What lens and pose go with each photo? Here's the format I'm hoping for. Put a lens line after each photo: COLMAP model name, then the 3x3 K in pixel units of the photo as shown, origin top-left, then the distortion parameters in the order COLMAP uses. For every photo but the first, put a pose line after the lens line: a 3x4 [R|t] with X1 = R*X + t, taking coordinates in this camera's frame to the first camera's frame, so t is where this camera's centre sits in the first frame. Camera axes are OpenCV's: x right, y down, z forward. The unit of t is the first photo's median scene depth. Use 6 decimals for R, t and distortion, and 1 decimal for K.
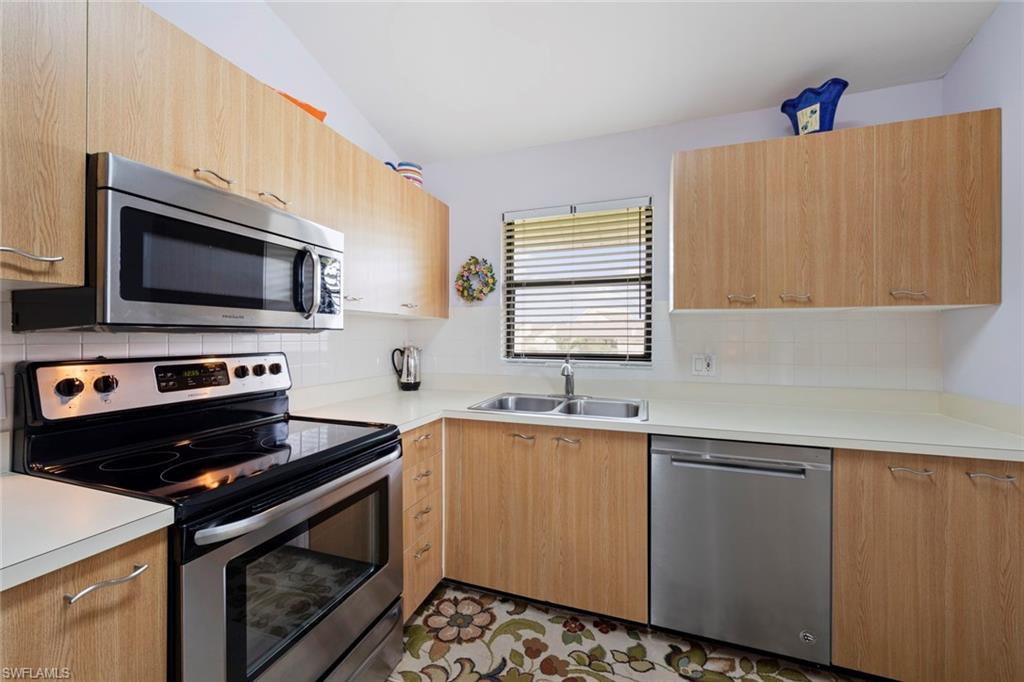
lens RADIAL K [[391.6, 0, 508.5], [0, 391.6, 334.7], [0, 0, 1]] dist [0.000967, -0.000276]
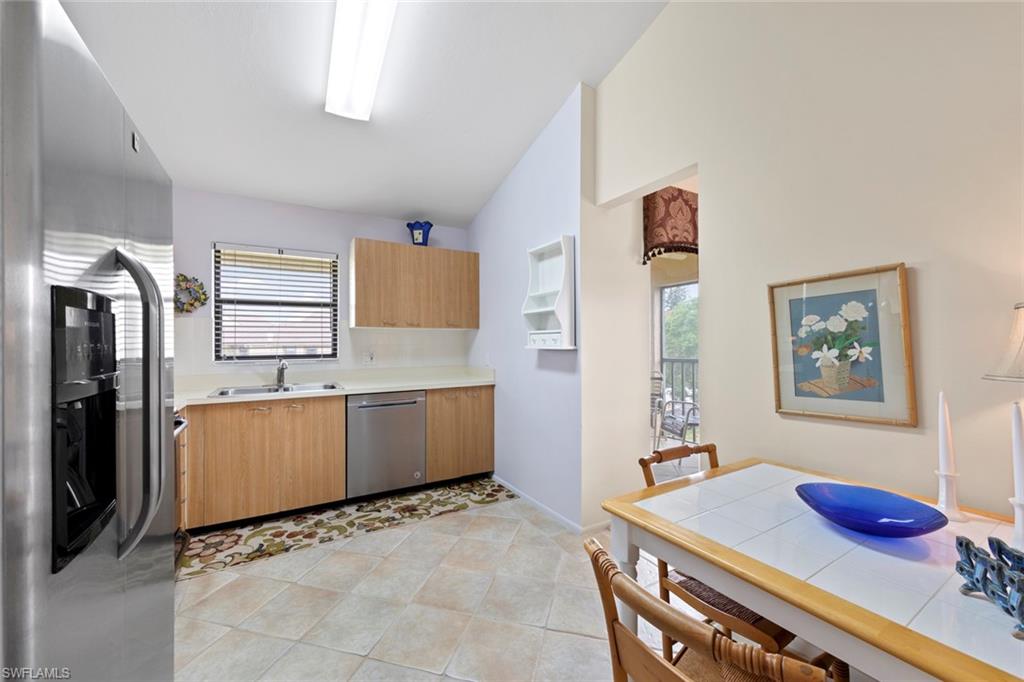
lens RADIAL K [[393.9, 0, 510.4], [0, 393.9, 340.7], [0, 0, 1]] dist [0.002470, -0.000279]
pose [[0.648329, -0.001920, 0.761358, -0.503678], [0.002262, 0.999997, 0.000595, -0.001349], [-0.761357, 0.001337, 0.648331, -0.720913]]
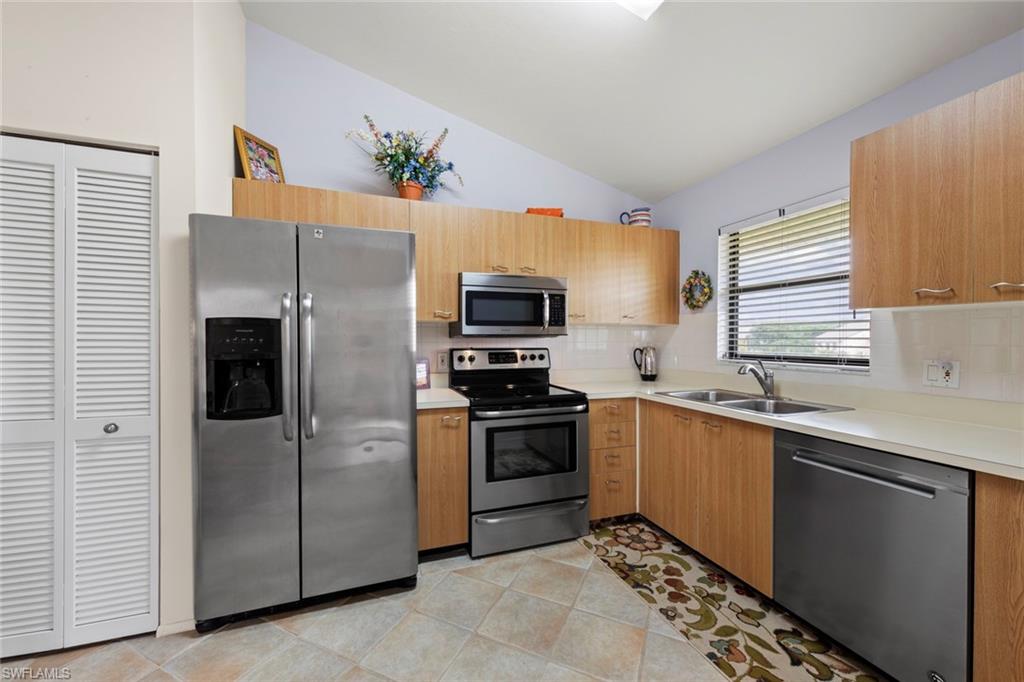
lens RADIAL K [[393.9, 0, 510.4], [0, 393.9, 340.7], [0, 0, 1]] dist [0.002470, -0.000279]
pose [[0.625870, 0.001014, -0.779927, 0.698917], [0.005143, 0.999972, 0.005426, 0.000621], [0.779910, -0.007407, 0.625847, -0.243733]]
